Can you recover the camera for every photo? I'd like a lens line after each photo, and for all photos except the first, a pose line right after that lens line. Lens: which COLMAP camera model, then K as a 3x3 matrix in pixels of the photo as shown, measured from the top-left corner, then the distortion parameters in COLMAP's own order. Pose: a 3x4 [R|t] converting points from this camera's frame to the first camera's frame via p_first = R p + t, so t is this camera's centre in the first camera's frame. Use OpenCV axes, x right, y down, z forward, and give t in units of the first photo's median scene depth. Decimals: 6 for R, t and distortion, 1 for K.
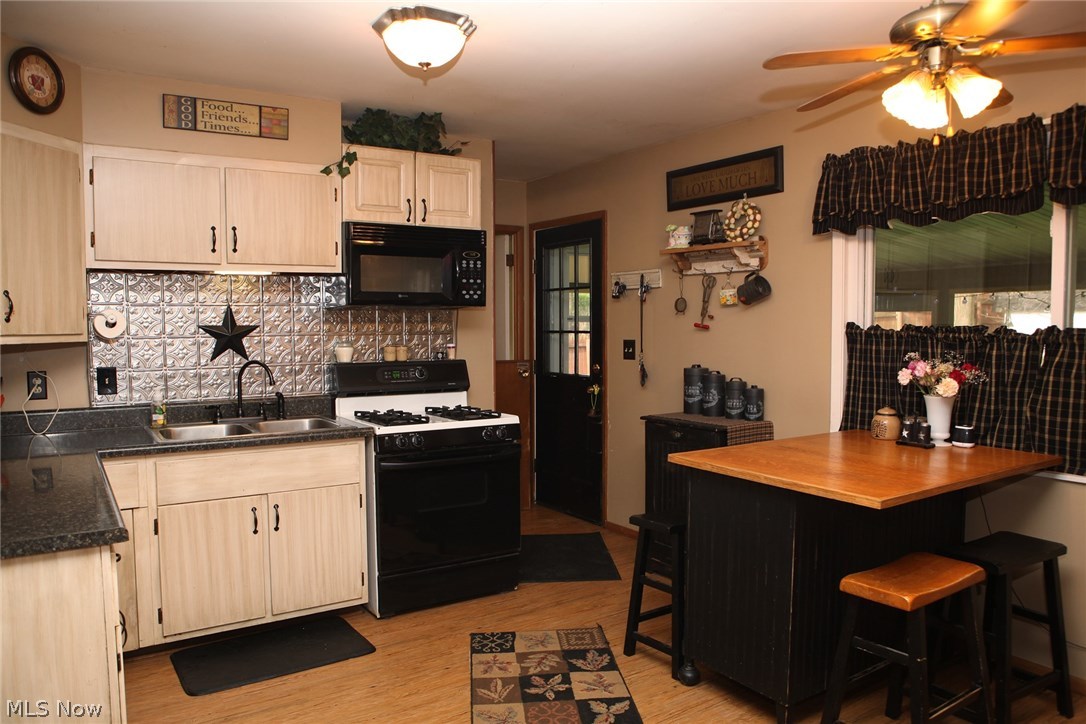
lens RADIAL K [[765.6, 0, 540.8], [0, 765.6, 370.1], [0, 0, 1]] dist [-0.061503, 0.012892]
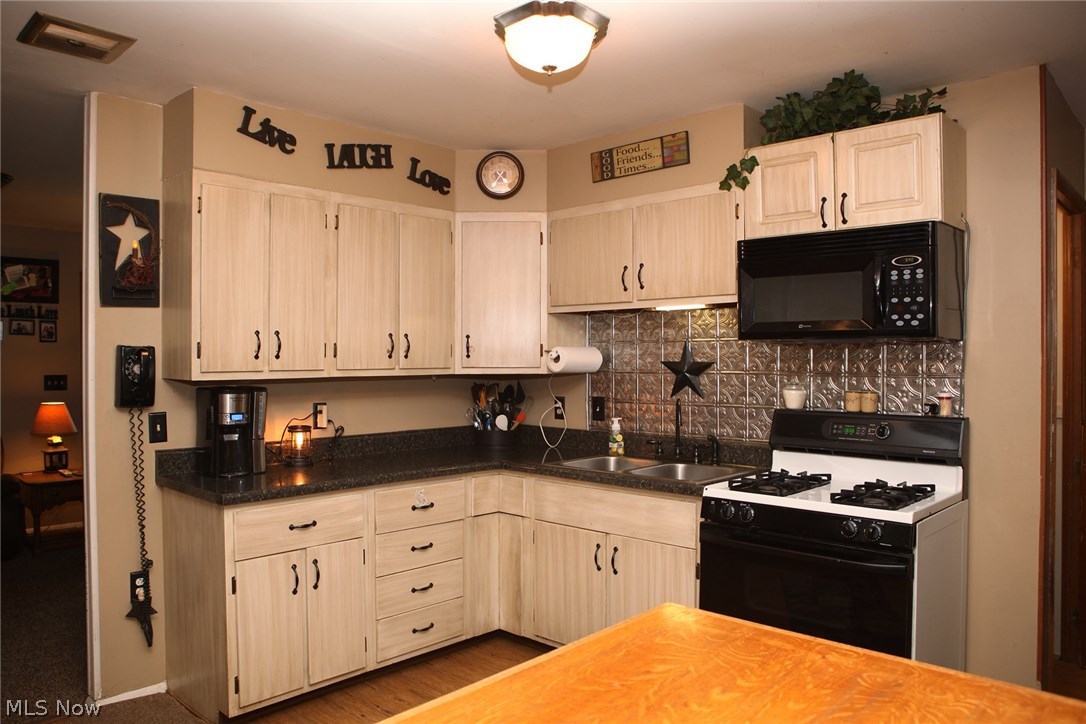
lens RADIAL K [[765.6, 0, 535.1], [0, 765.6, 363.6], [0, 0, 1]] dist [-0.061503, 0.012892]
pose [[0.259924, 0.012513, -0.965548, 0.492438], [-0.062290, 0.998051, -0.003834, -0.040869], [0.963618, 0.061140, 0.260196, 0.556150]]
